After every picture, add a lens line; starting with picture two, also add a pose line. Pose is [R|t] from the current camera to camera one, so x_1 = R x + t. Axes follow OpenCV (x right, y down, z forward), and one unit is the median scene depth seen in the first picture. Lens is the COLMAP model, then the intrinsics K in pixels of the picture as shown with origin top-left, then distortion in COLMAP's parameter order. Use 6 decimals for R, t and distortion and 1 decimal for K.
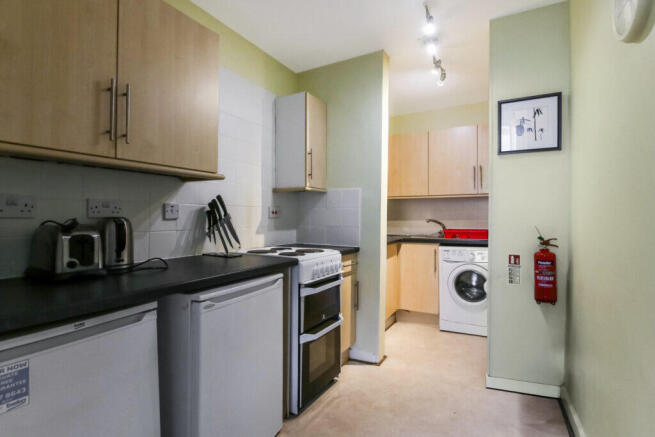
lens RADIAL K [[322.7, 0, 327.5], [0, 322.7, 218.5], [0, 0, 1]] dist [-0.001156, -0.000104]
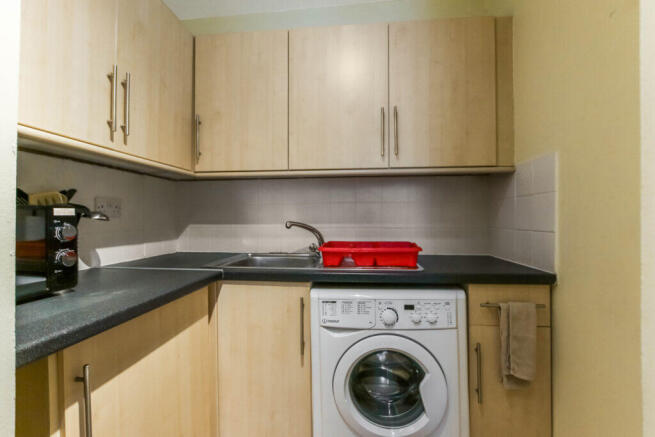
lens RADIAL K [[322.7, 0, 327.5], [0, 322.7, 218.5], [0, 0, 1]] dist [-0.001156, -0.000104]
pose [[0.924255, 0.001491, 0.381772, 0.200210], [-0.000936, 0.999998, -0.001639, -0.002046], [-0.381773, 0.001157, 0.924255, 0.590000]]
